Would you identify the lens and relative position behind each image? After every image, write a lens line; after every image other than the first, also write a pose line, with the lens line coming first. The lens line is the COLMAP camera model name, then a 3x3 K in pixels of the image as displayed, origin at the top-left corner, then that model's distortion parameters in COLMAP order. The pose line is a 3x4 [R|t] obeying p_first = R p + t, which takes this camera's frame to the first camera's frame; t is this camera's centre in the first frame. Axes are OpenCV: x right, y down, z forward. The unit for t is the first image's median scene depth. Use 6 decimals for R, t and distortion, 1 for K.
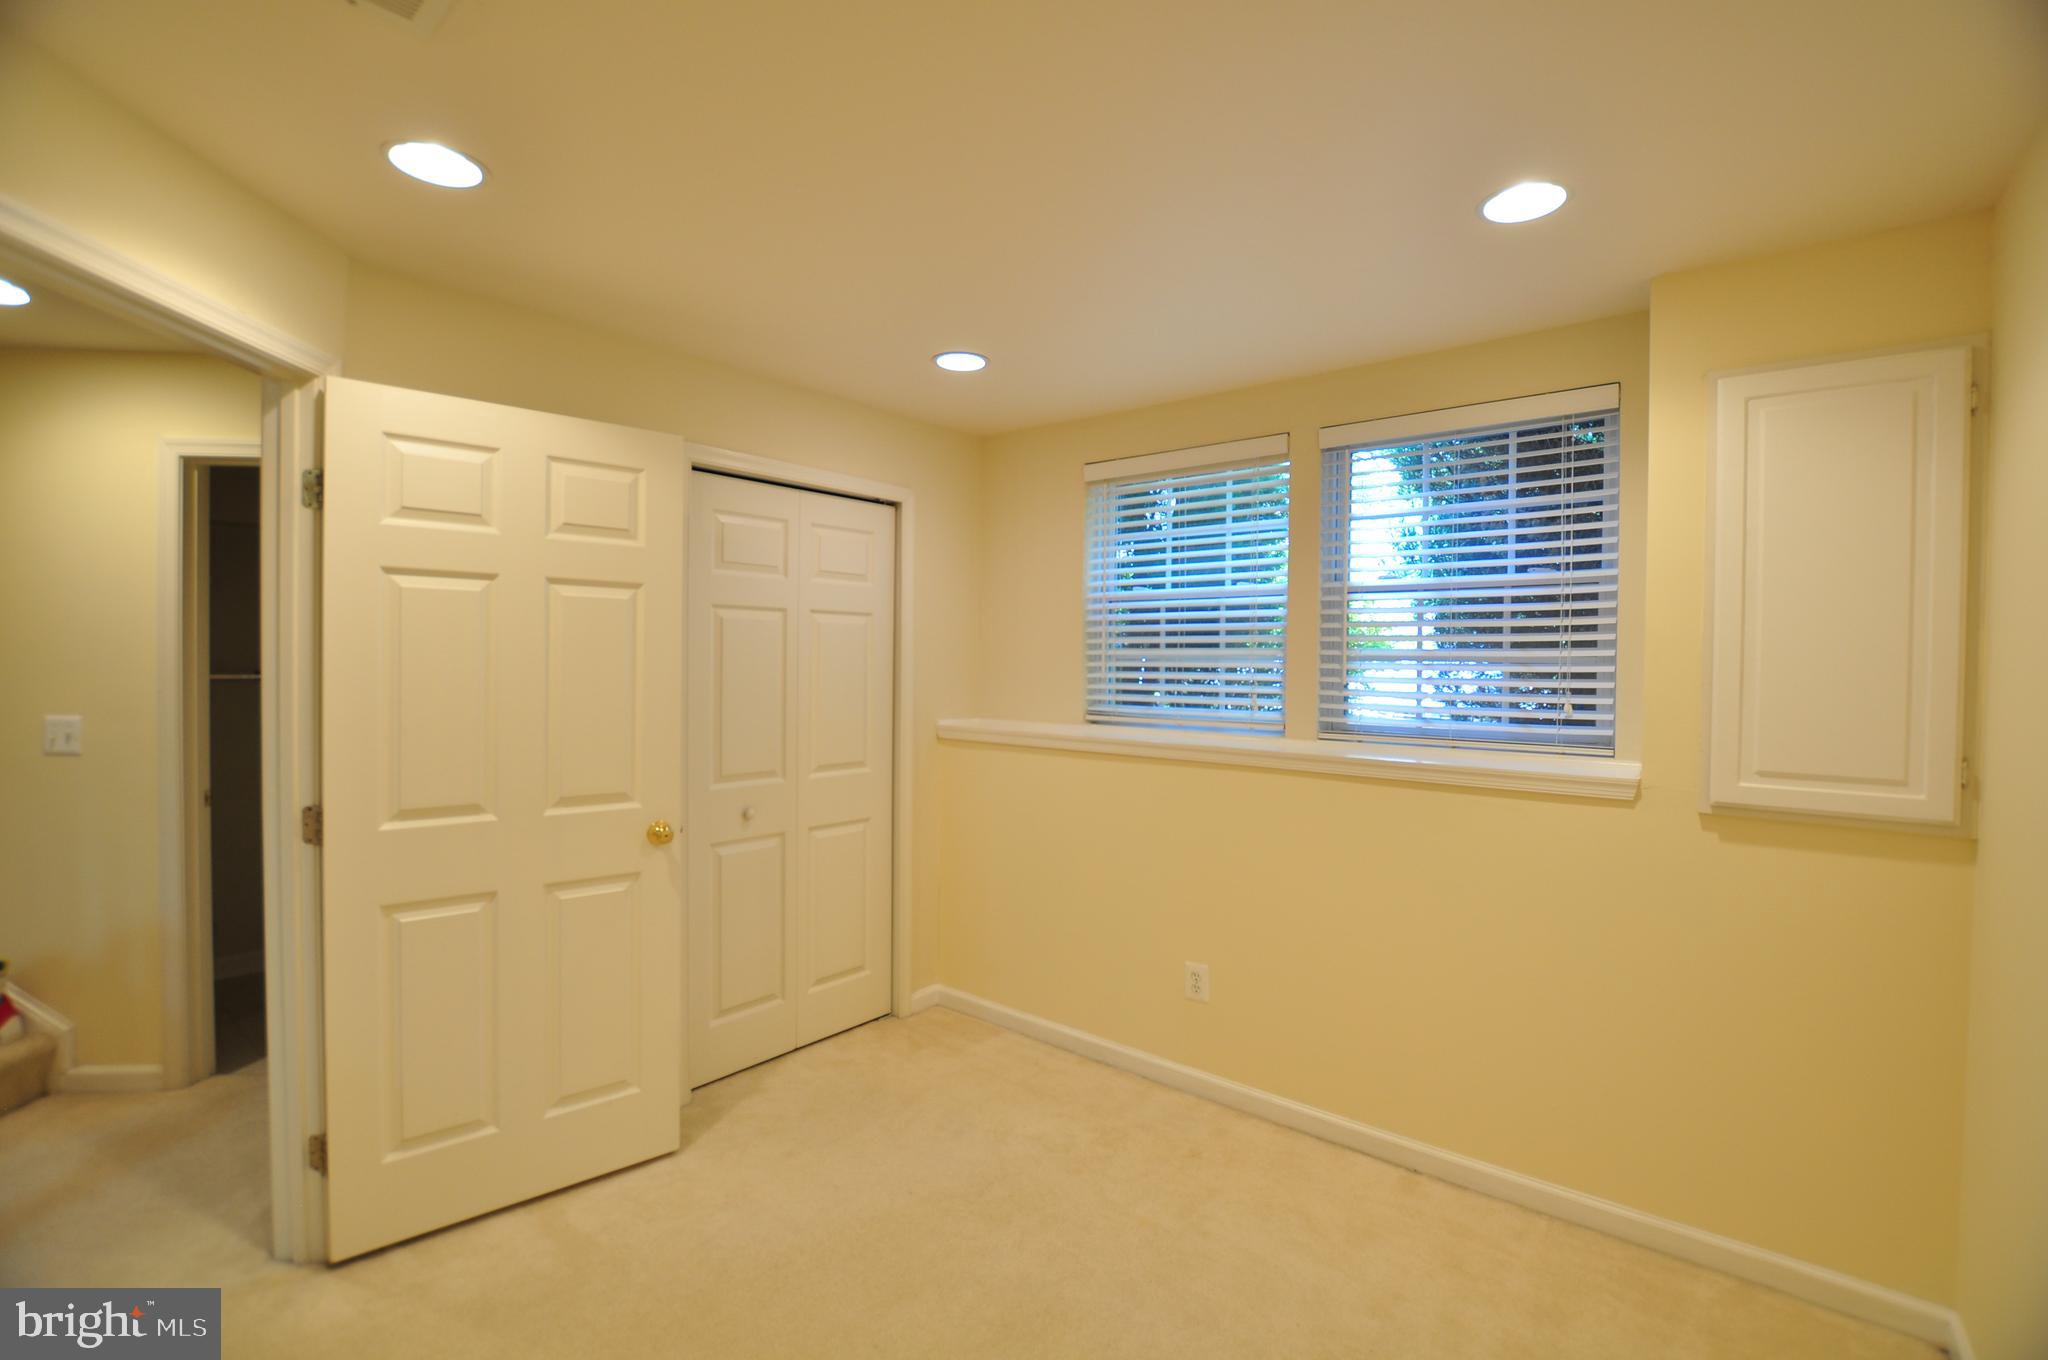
lens RADIAL K [[833.6, 0, 1026.2], [0, 833.6, 666.1], [0, 0, 1]] dist [-0.000668, -0.000309]
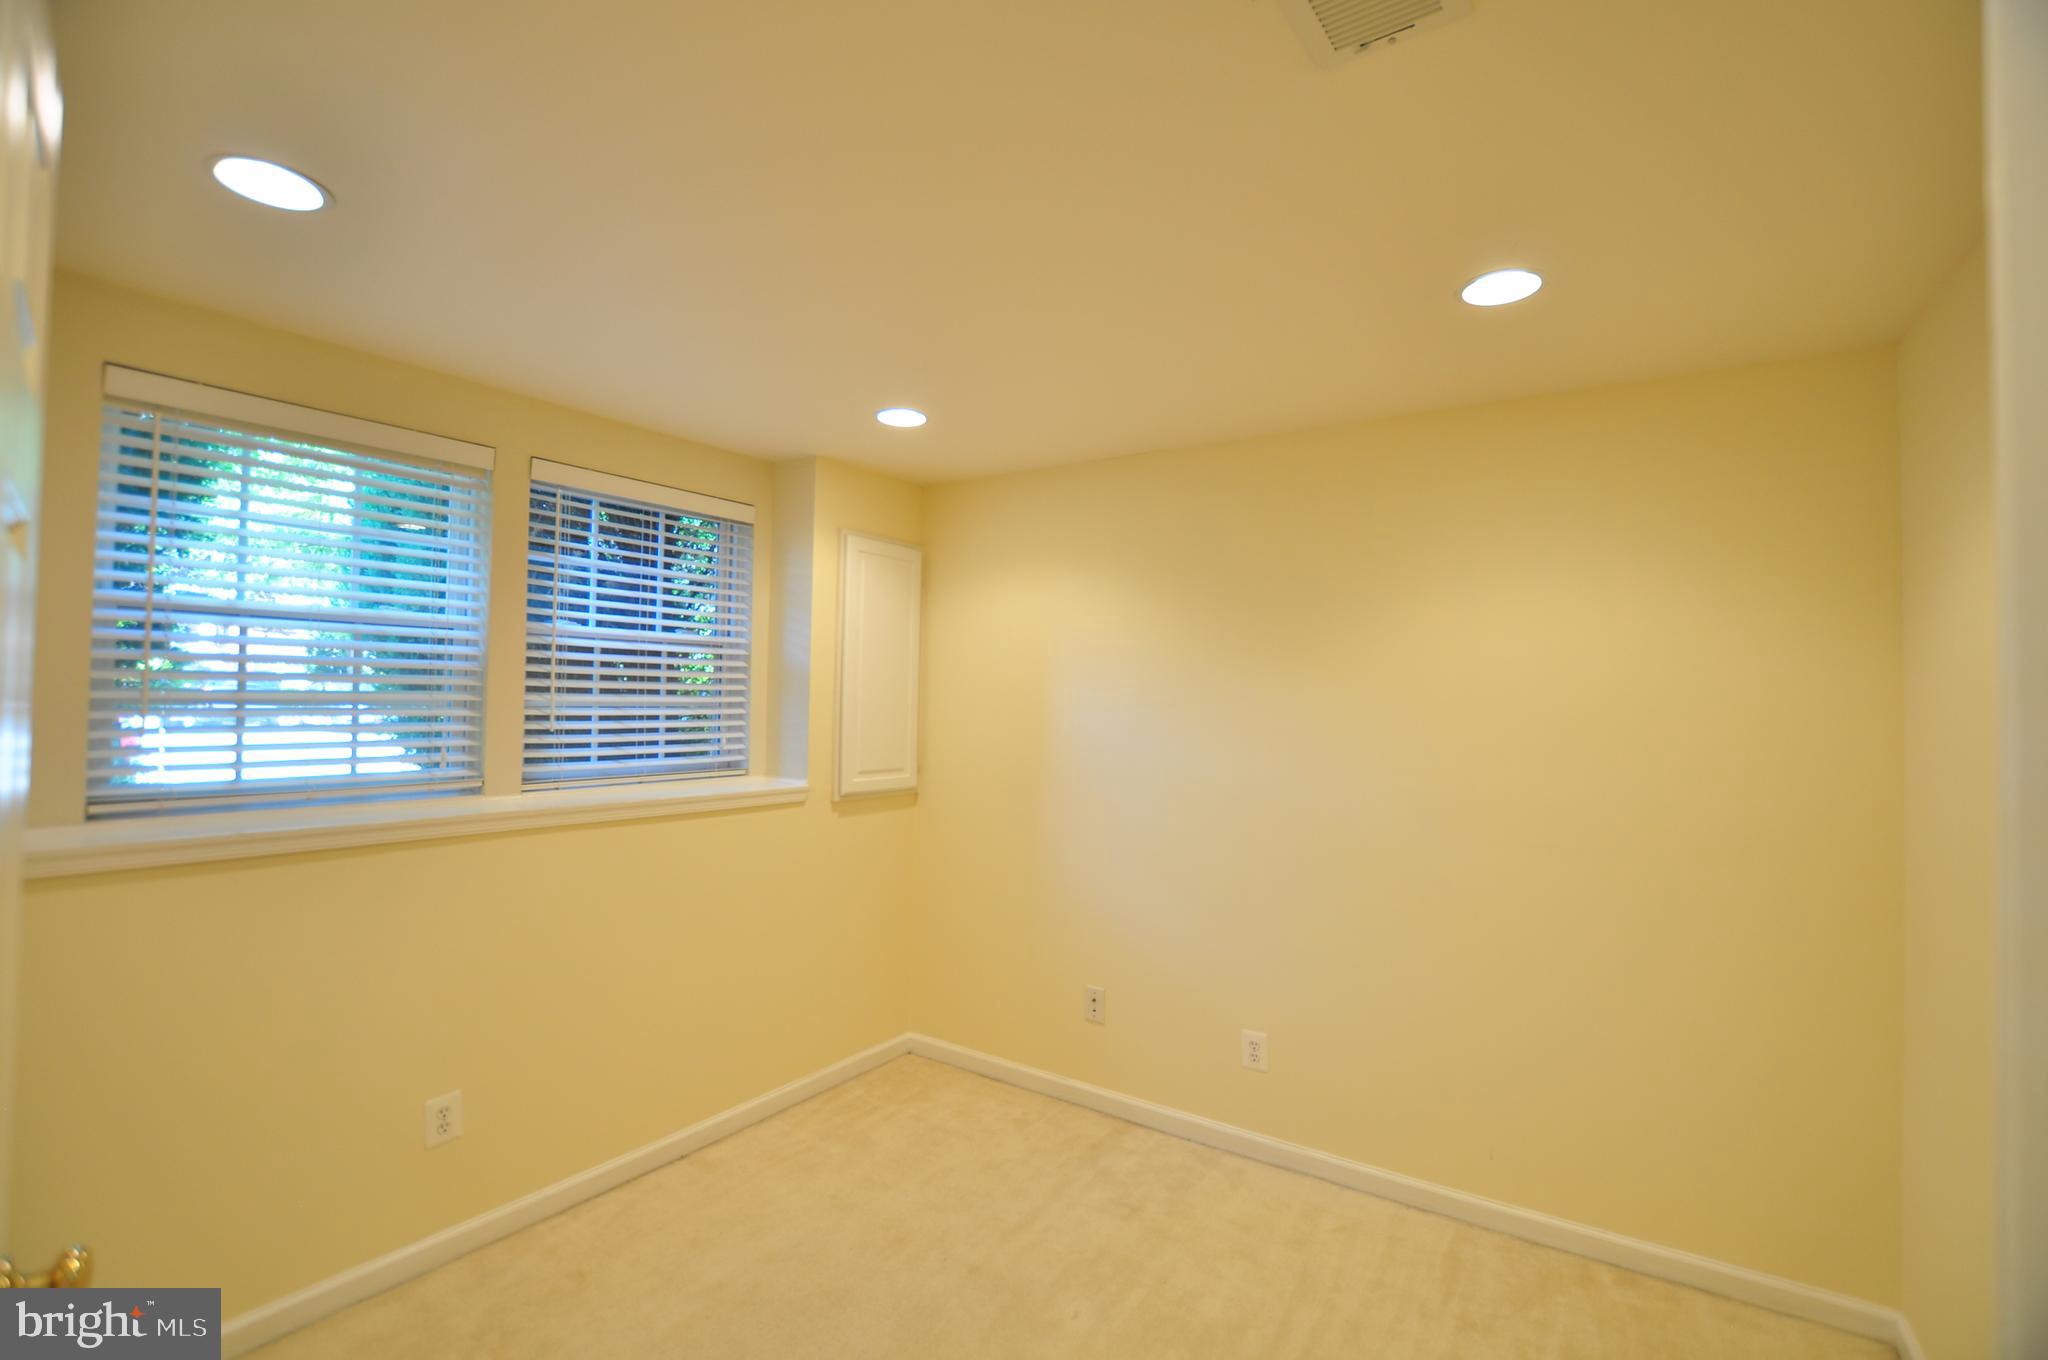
lens RADIAL K [[904.5, 0, 1024.0], [0, 904.5, 680.0], [0, 0, 1]] dist [-0.019760, -0.000042]
pose [[-0.026252, 0.023168, 0.999387, -0.713589], [0.004540, 0.999724, -0.023056, -0.011133], [-0.999645, 0.003932, -0.026350, 0.520116]]
